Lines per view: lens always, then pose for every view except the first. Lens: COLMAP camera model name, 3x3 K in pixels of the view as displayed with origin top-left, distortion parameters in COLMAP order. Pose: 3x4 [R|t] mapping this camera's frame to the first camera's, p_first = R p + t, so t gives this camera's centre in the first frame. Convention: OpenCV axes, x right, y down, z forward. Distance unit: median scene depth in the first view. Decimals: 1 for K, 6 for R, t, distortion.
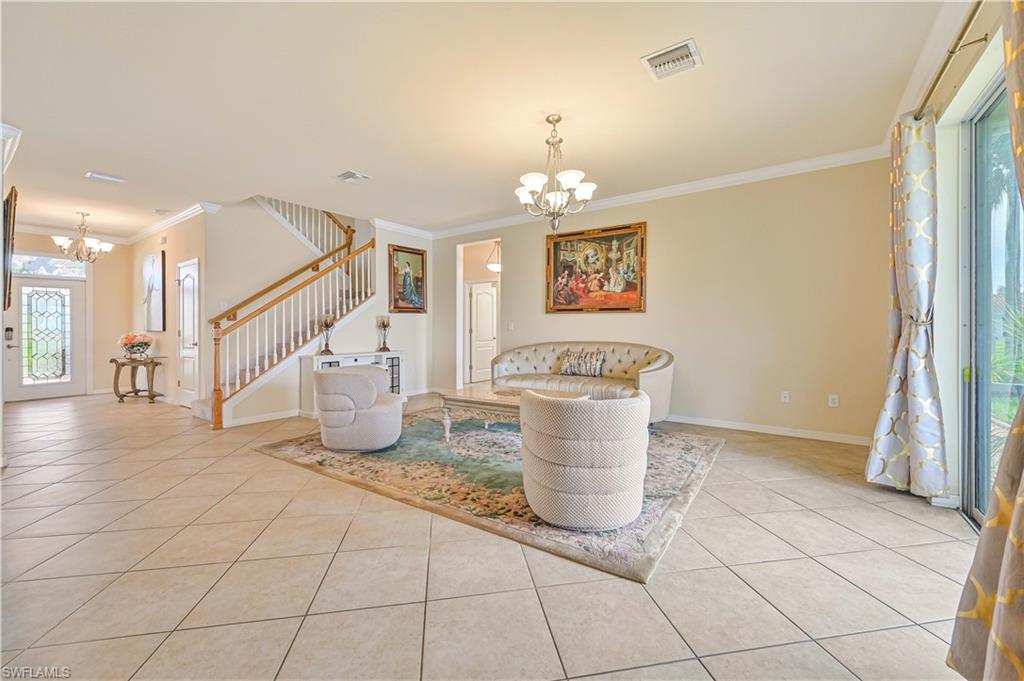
lens RADIAL K [[404.3, 0, 514.5], [0, 404.3, 334.9], [0, 0, 1]] dist [0.000900, -0.000870]
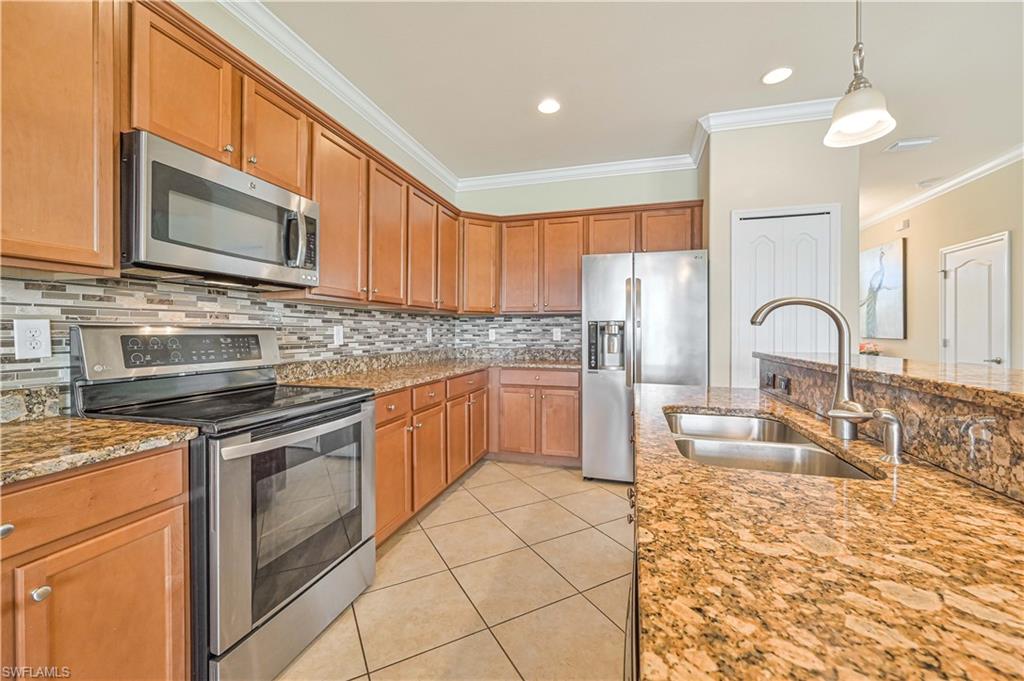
lens RADIAL K [[404.3, 0, 514.1], [0, 404.3, 332.7], [0, 0, 1]] dist [0.000900, -0.000870]
pose [[0.329632, 0.007902, -0.944076, -0.415952], [-0.020196, 0.999795, 0.001317, -0.008167], [0.943893, 0.018632, 0.329725, 0.019268]]
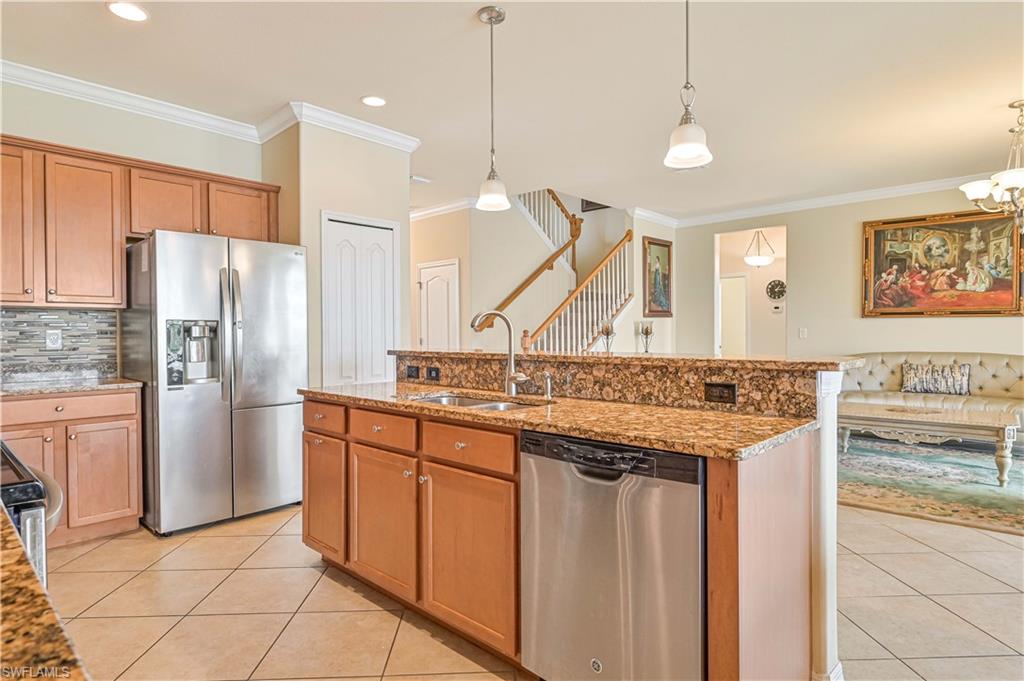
lens RADIAL K [[556.2, 0, 512.8], [0, 556.2, 336.8], [0, 0, 1]] dist [0.002610, 0.000076]
pose [[0.990943, -0.000393, -0.134286, -0.485814], [-0.000809, 0.999960, -0.008900, -0.003828], [0.134284, 0.008928, 0.990903, -0.215432]]
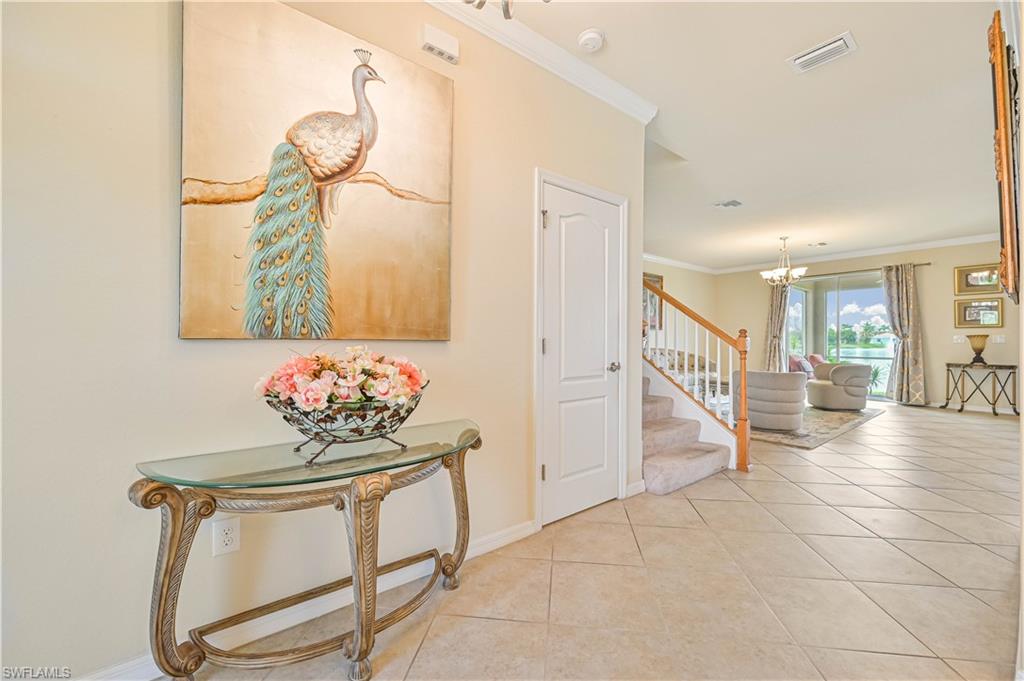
lens RADIAL K [[404.3, 0, 526.4], [0, 404.3, 331.3], [0, 0, 1]] dist [0.000900, -0.000870]
pose [[0.289927, 0.021547, 0.956806, -1.282316], [0.009595, 0.999631, -0.025419, -0.012315], [-0.957001, 0.016550, 0.289613, 0.942660]]
